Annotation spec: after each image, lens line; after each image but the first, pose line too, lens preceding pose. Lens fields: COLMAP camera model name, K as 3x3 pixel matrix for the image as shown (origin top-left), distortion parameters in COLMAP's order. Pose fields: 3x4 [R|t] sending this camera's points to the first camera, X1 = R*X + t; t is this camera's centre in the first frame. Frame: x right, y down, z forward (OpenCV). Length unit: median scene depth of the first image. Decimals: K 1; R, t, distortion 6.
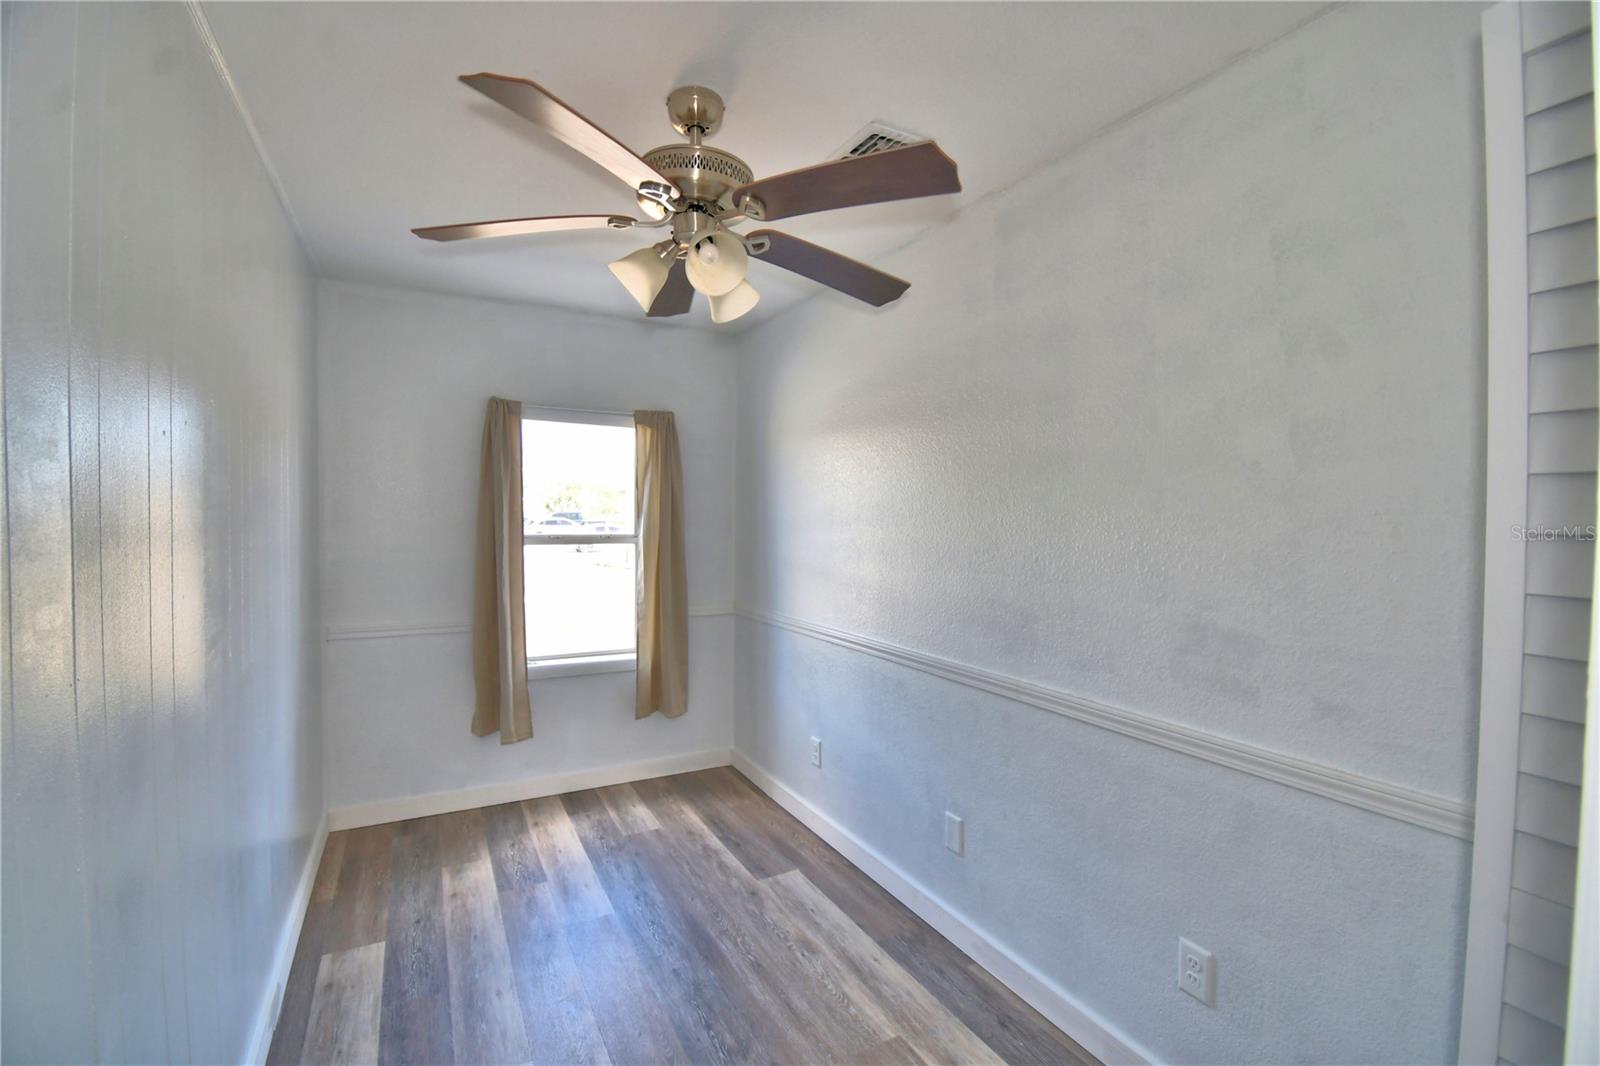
lens RADIAL K [[708.5, 0, 790.5], [0, 708.5, 528.2], [0, 0, 1]] dist [0.021209, -0.022907]
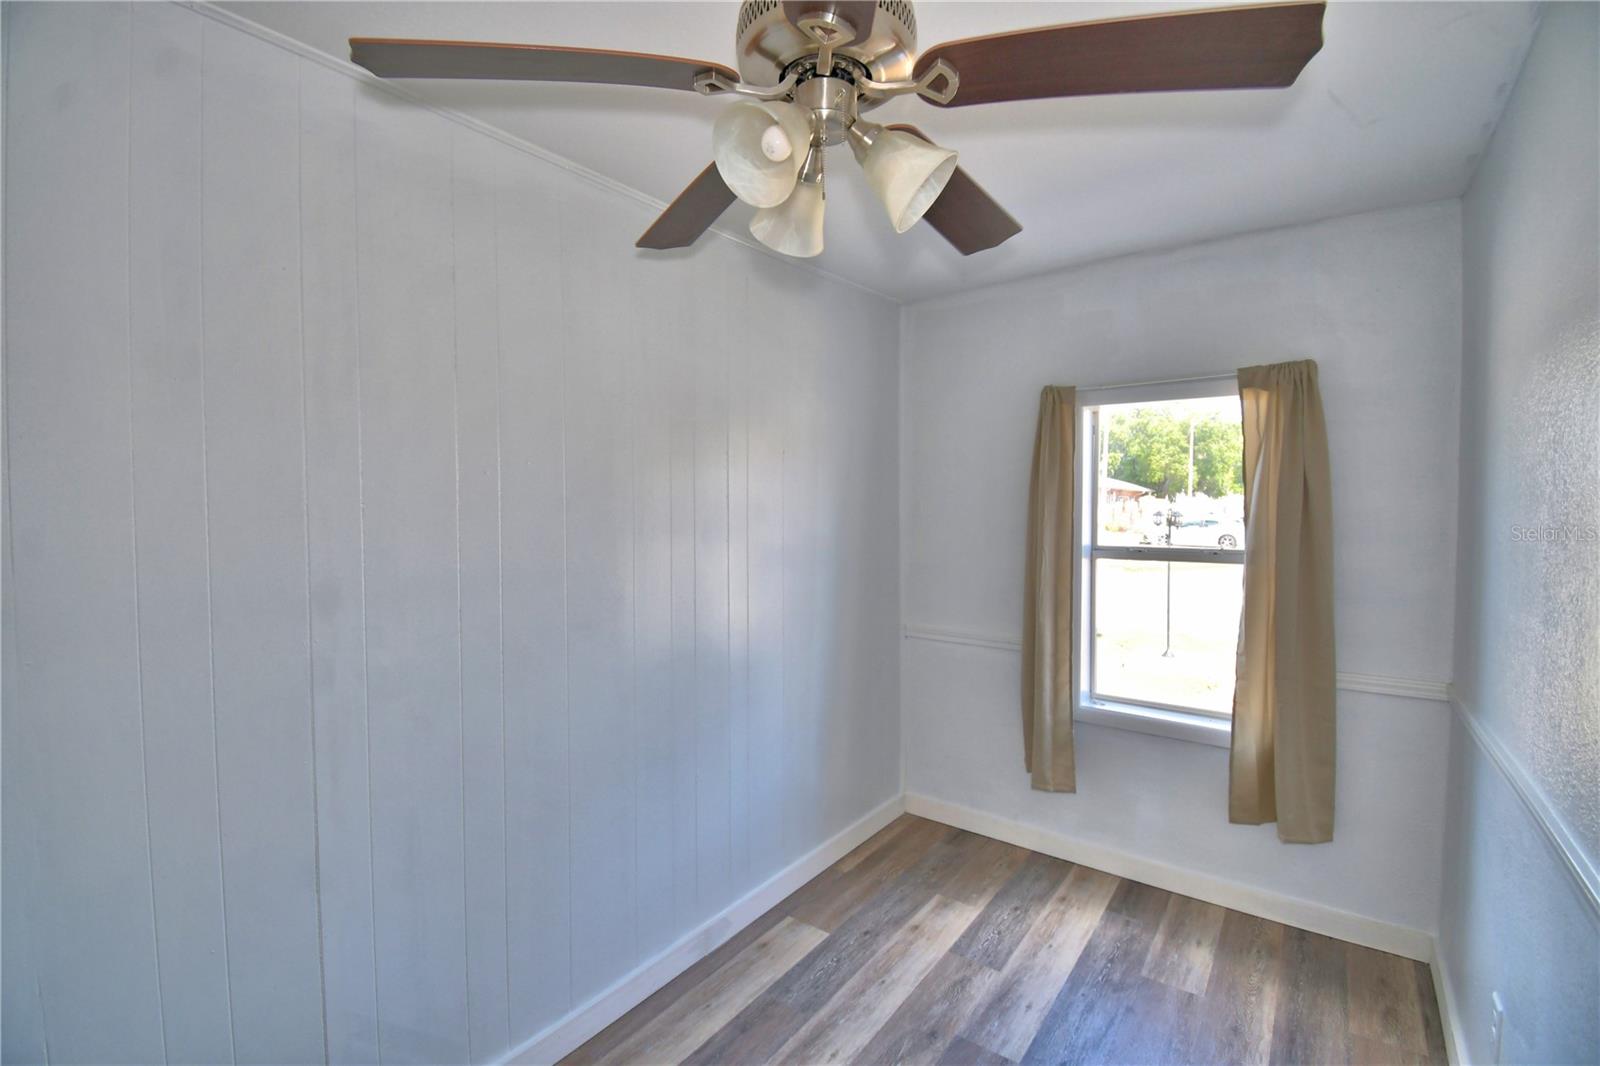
lens RADIAL K [[708.5, 0, 790.5], [0, 708.5, 528.2], [0, 0, 1]] dist [0.021209, -0.022907]
pose [[0.419193, 0.020471, -0.907666, 0.247087], [-0.009047, 0.999790, 0.018371, -0.025353], [0.907852, 0.000510, 0.419290, 0.364749]]
